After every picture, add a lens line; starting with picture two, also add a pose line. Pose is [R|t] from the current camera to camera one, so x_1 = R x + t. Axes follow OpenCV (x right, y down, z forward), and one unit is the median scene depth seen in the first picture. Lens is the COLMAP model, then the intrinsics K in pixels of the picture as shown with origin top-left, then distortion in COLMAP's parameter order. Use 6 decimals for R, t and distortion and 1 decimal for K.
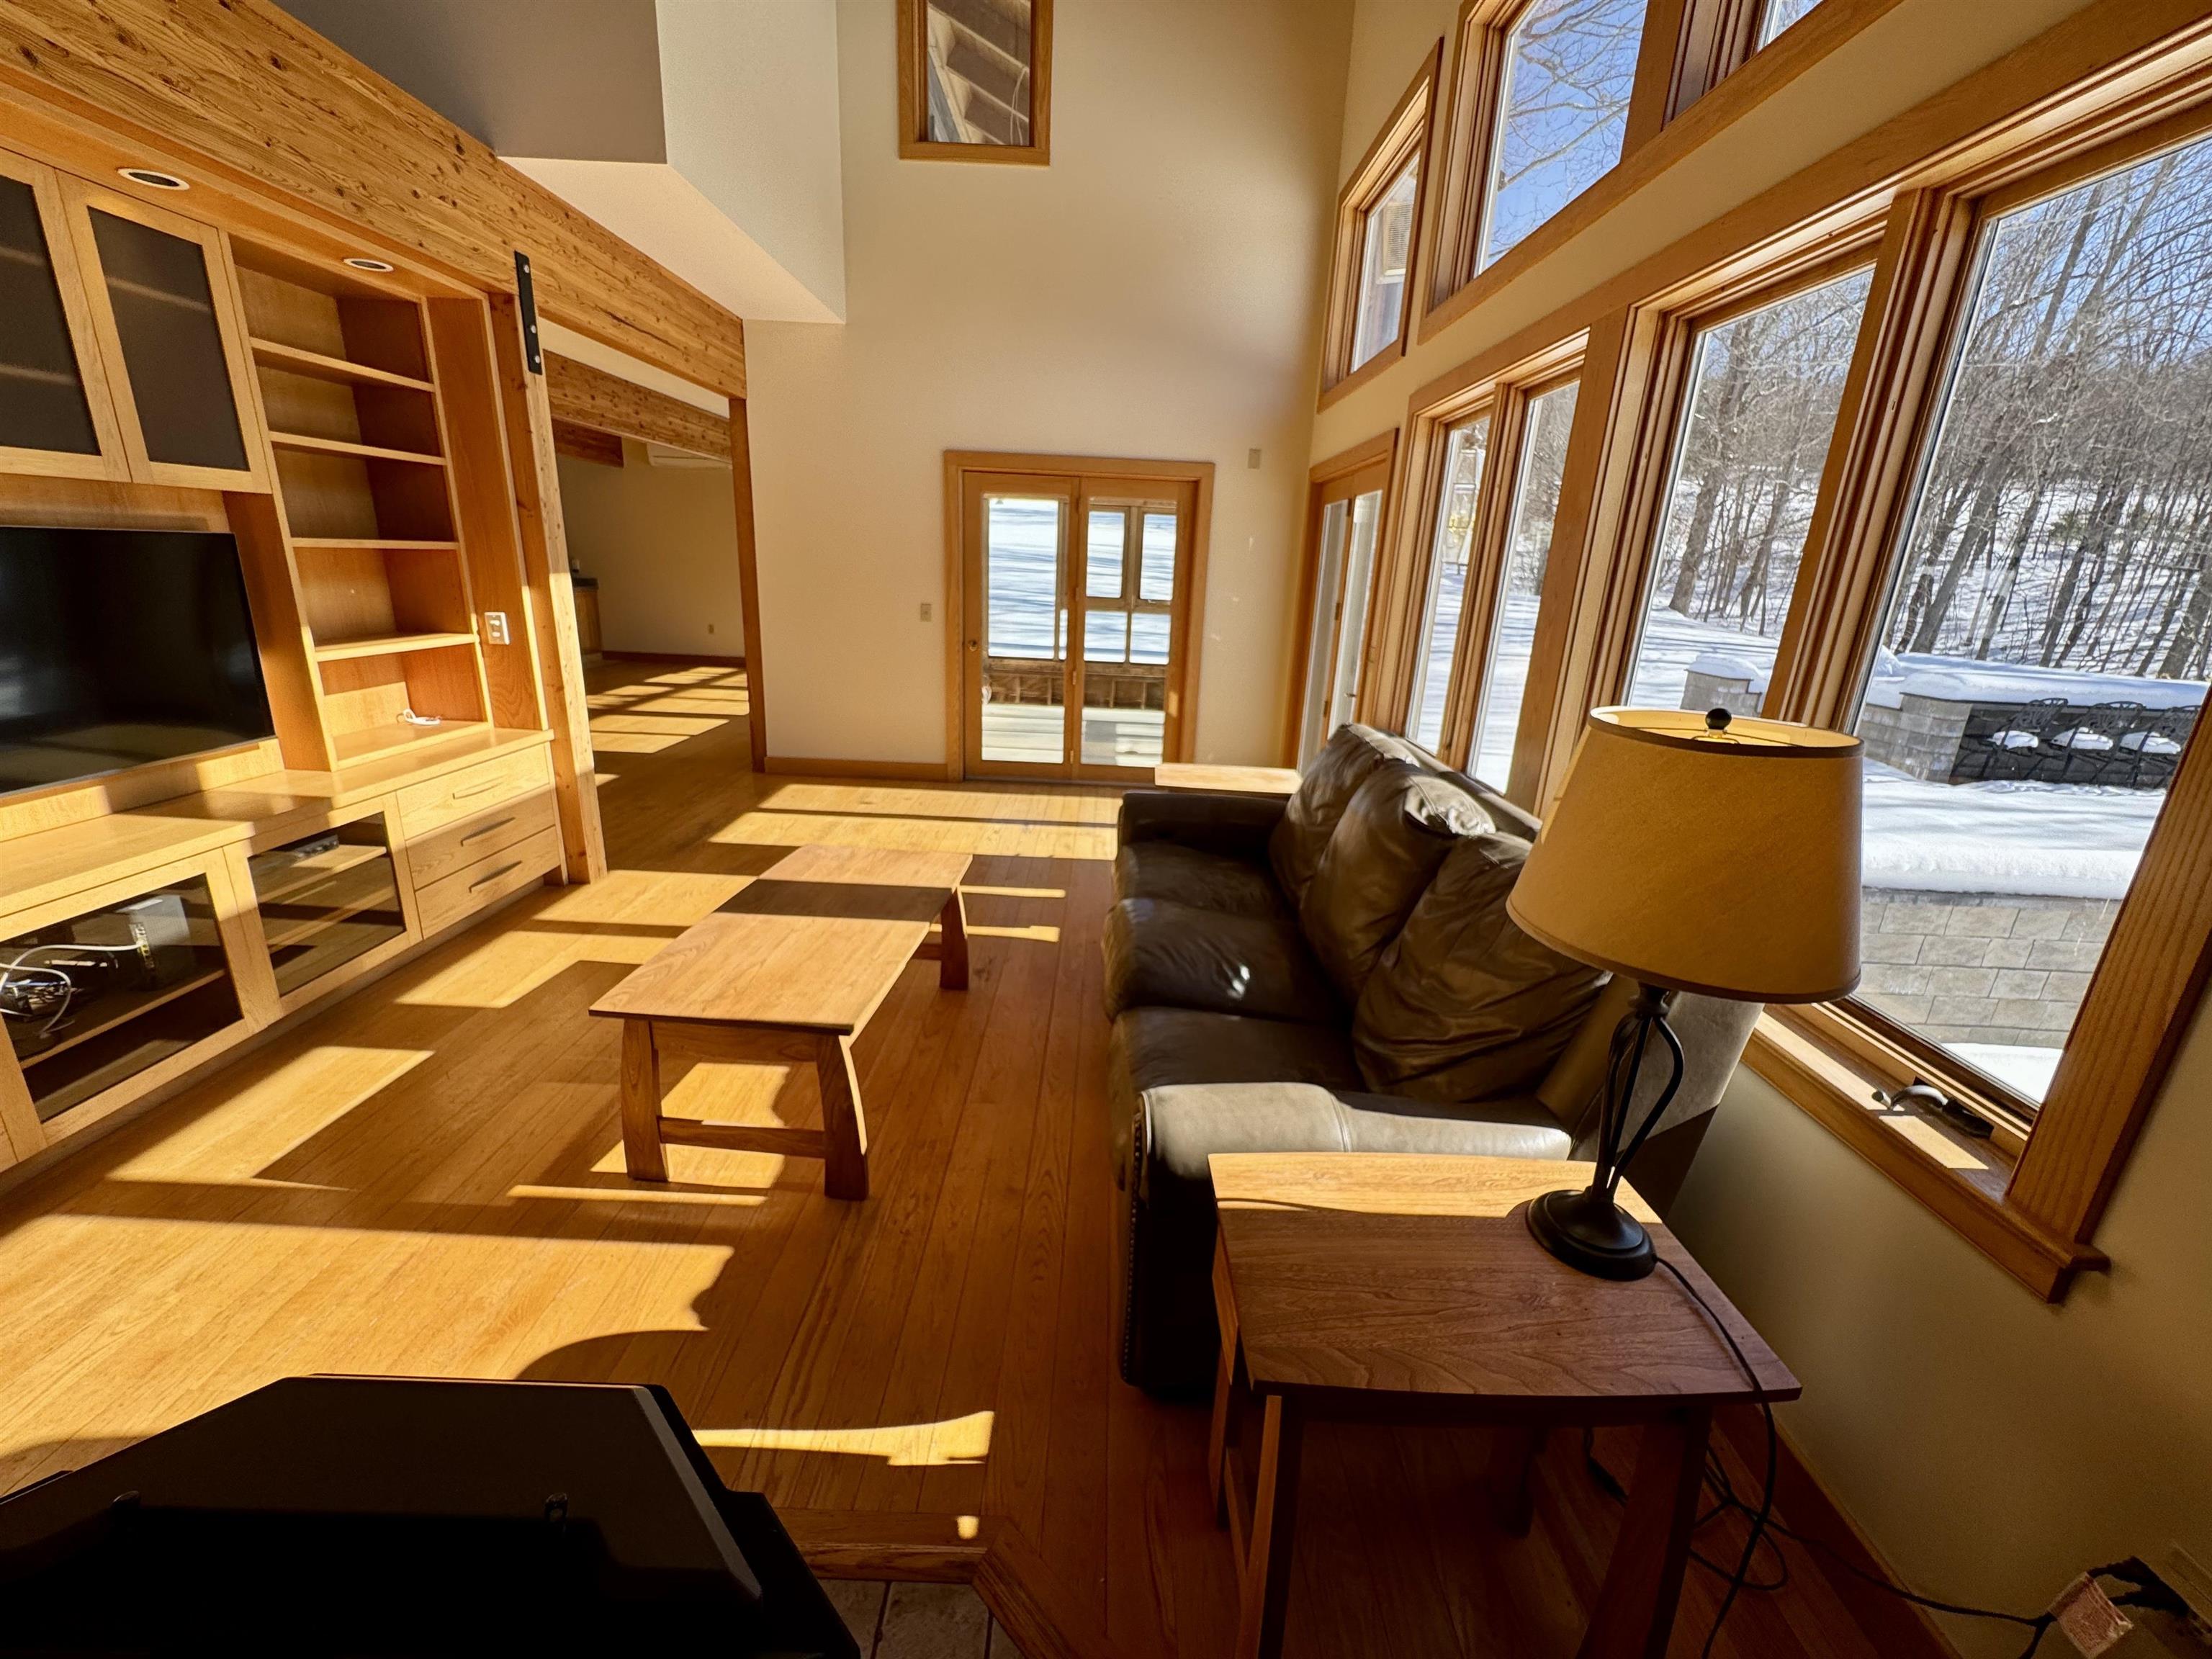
lens RADIAL K [[881.4, 0, 1105.3], [0, 881.4, 821.5], [0, 0, 1]] dist [-0.003969, 0.000599]
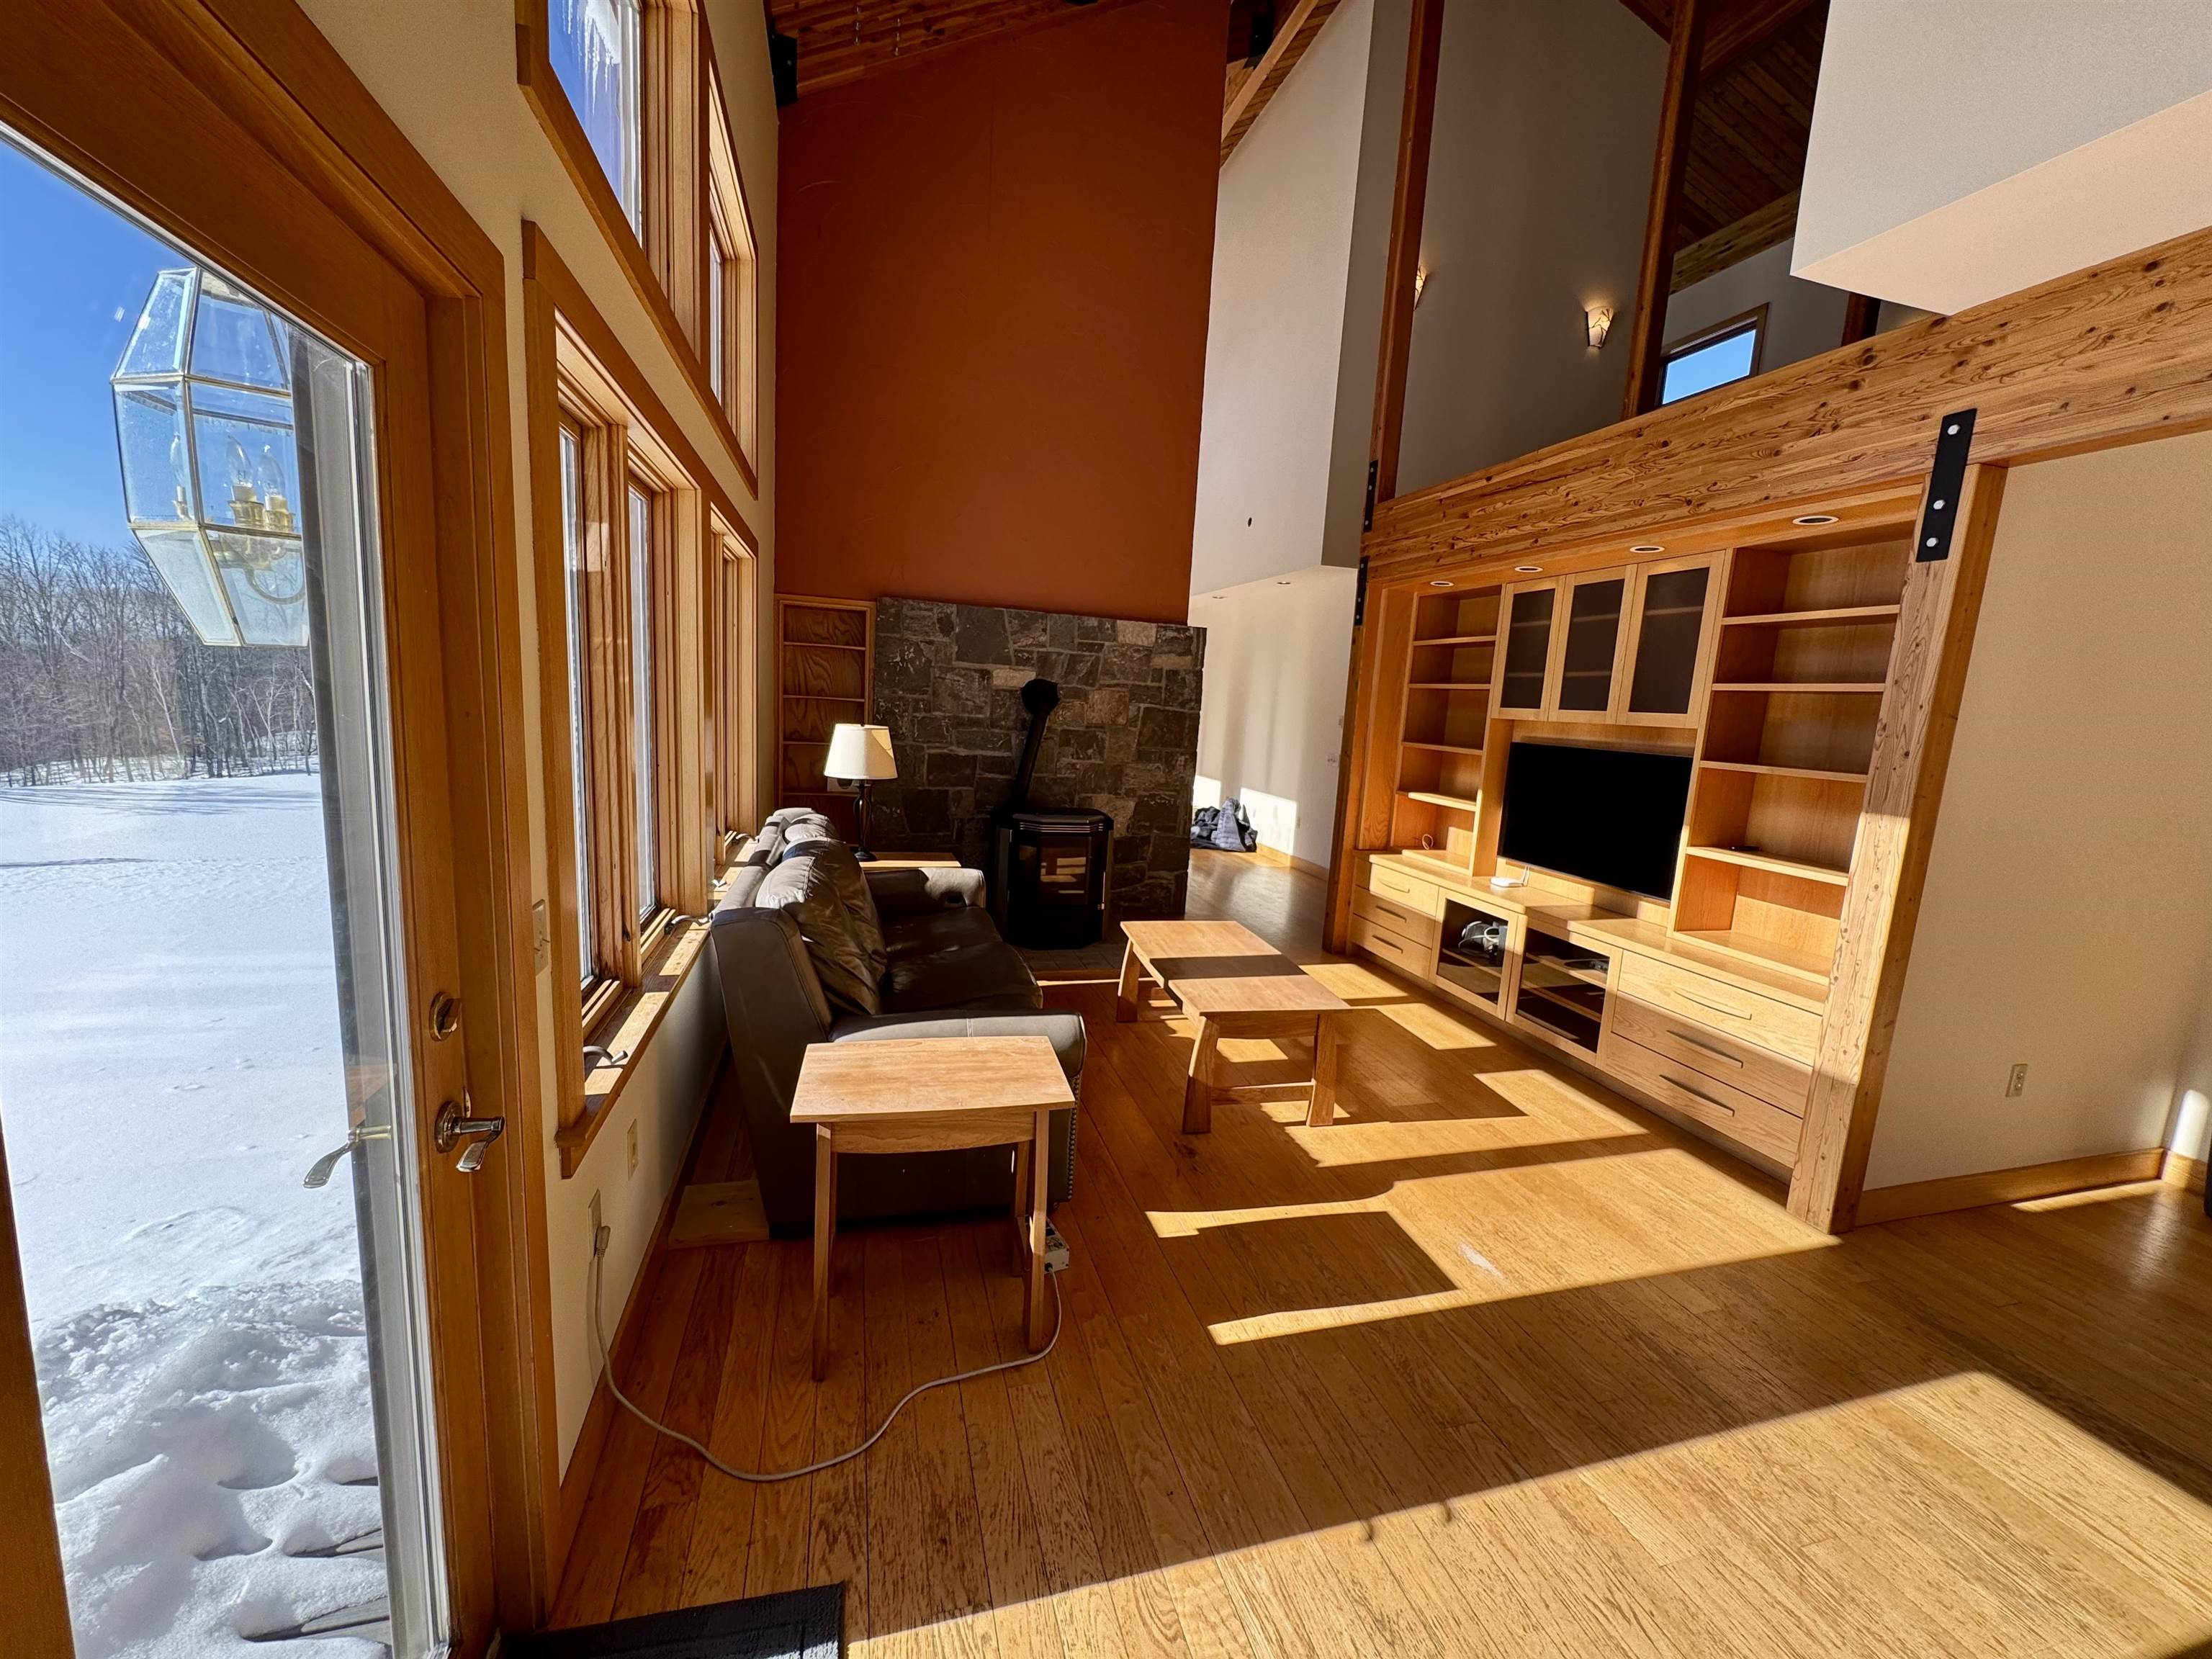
lens RADIAL K [[881.4, 0, 1124.0], [0, 881.4, 812.2], [0, 0, 1]] dist [-0.003969, 0.000599]
pose [[-0.949425, -0.068010, -0.306541, 0.276810], [-0.185499, 0.909173, 0.372820, -0.587525], [0.253343, 0.410828, -0.875807, 1.979183]]
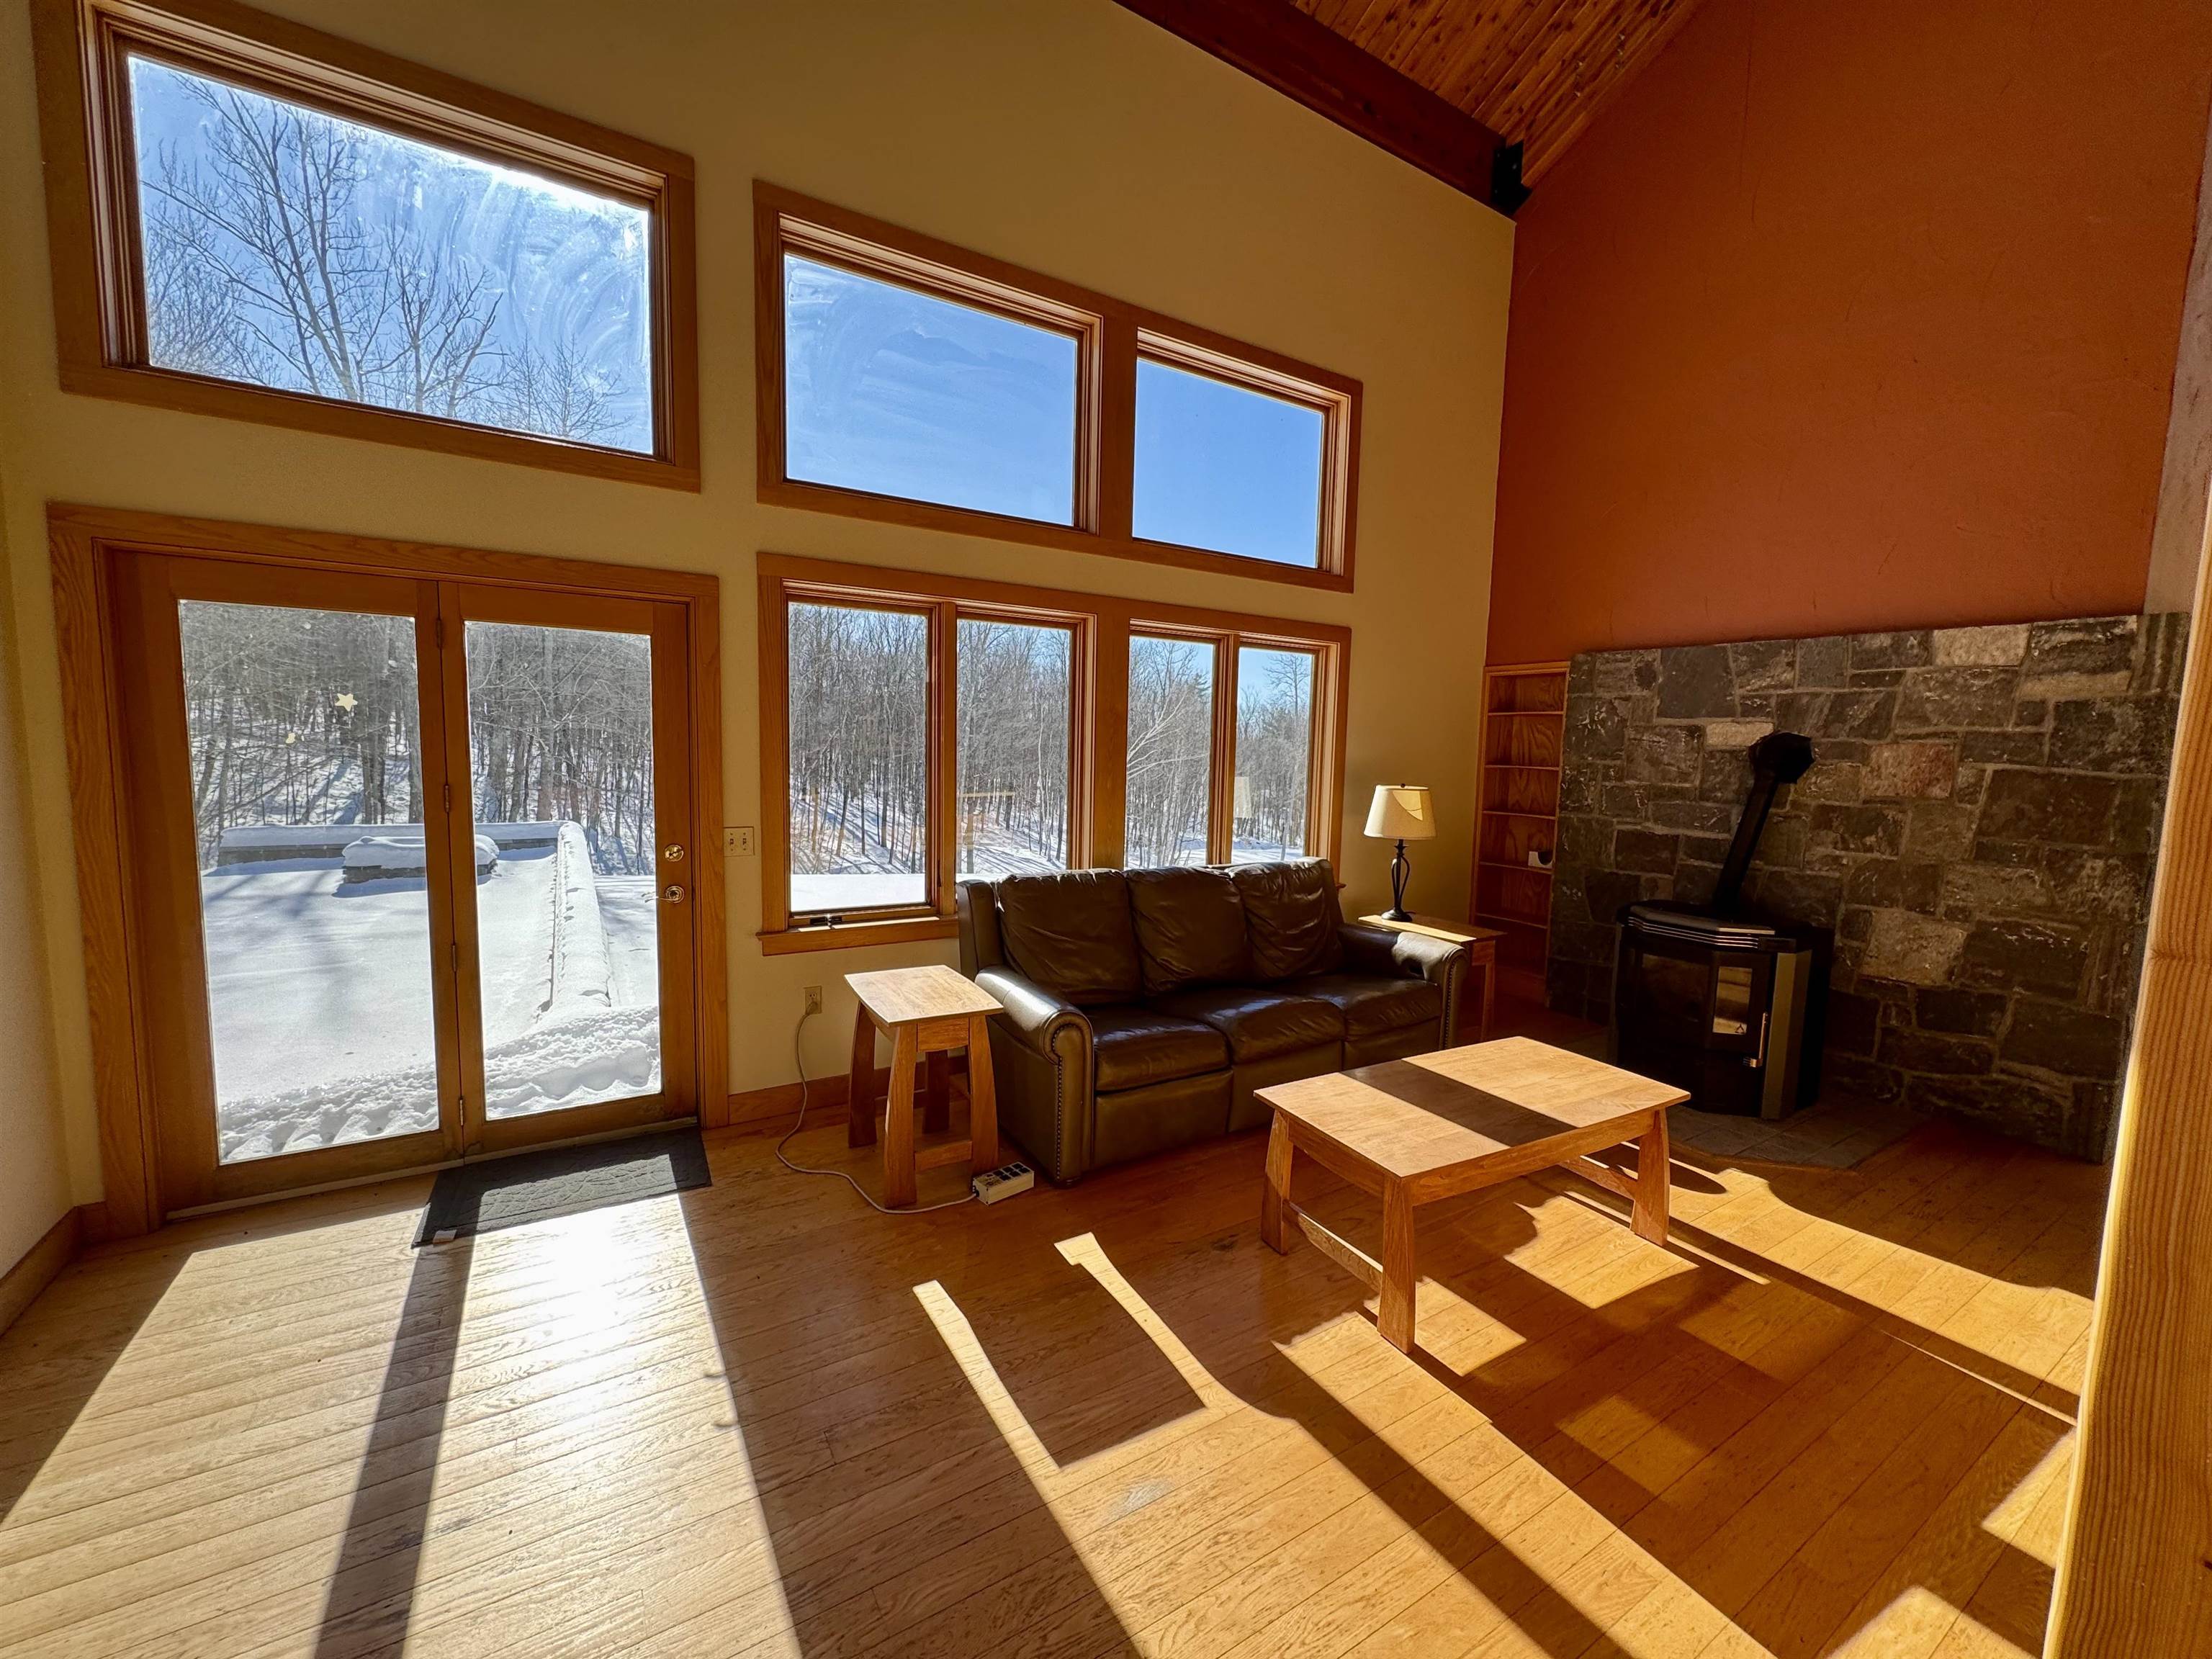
lens RADIAL K [[881.4, 0, 1105.8], [0, 881.4, 810.5], [0, 0, 1]] dist [-0.003969, 0.000599]
pose [[-0.531544, -0.123764, 0.837940, -0.859260], [0.190726, 0.946375, 0.260766, -0.534113], [-0.825278, 0.298425, -0.479435, 1.633572]]
